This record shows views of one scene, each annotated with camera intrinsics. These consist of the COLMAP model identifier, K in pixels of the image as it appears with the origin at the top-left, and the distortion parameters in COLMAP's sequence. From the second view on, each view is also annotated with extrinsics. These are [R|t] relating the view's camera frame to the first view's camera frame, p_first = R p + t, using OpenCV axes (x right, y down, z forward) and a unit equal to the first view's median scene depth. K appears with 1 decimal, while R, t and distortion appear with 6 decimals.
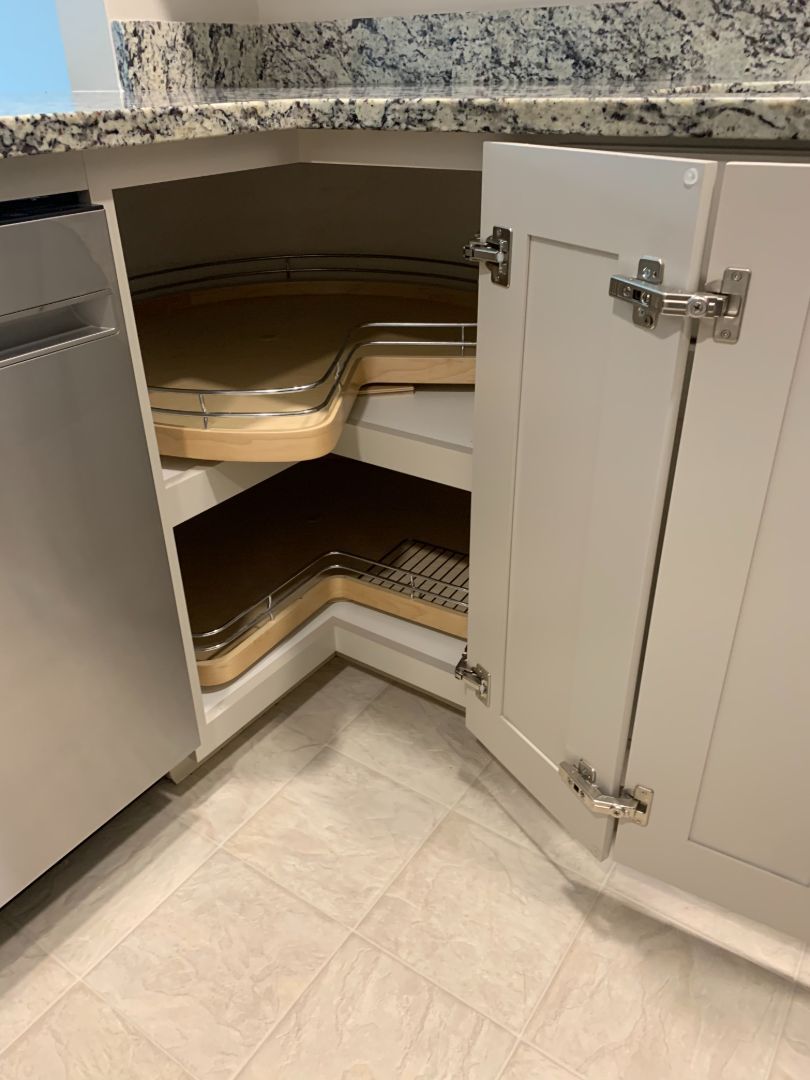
lens RADIAL K [[816.5, 0, 399.9], [0, 816.5, 537.7], [0, 0, 1]] dist [-0.001285, -0.013272]
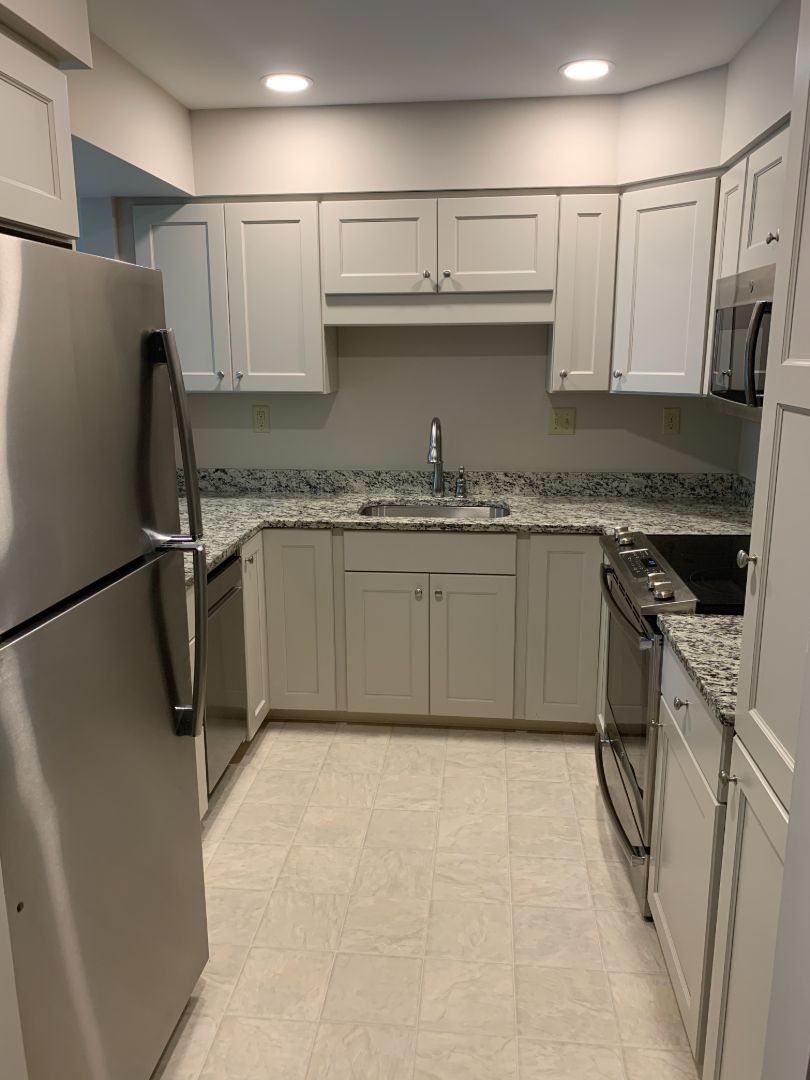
lens RADIAL K [[816.5, 0, 407.4], [0, 816.5, 541.2], [0, 0, 1]] dist [-0.001285, -0.013272]
pose [[0.866225, -0.094505, 0.490635, -0.903191], [0.233122, 0.944963, -0.229563, 0.340733], [-0.441937, 0.313231, 0.840582, -1.497506]]
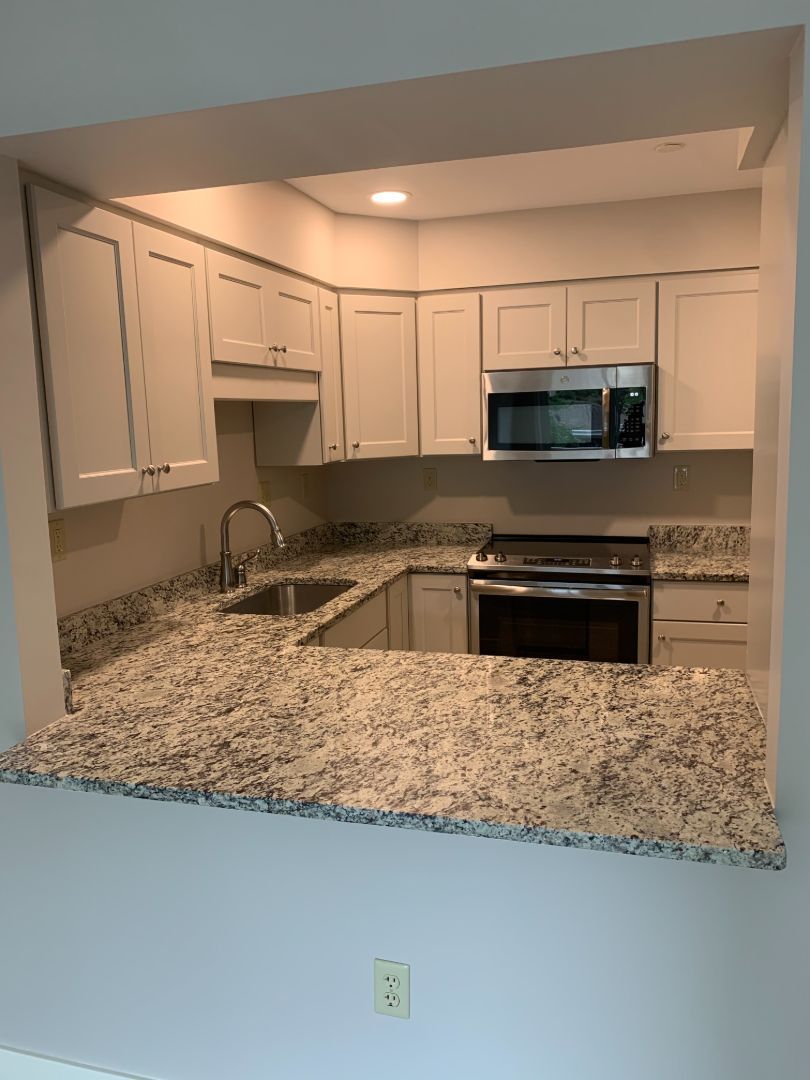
lens RADIAL K [[816.5, 0, 402.0], [0, 816.5, 539.2], [0, 0, 1]] dist [-0.001285, -0.013272]
pose [[-0.306430, -0.123116, 0.943898, -1.854562], [0.494609, 0.826636, 0.268392, -0.924317], [-0.813304, 0.549103, -0.192412, 0.671886]]
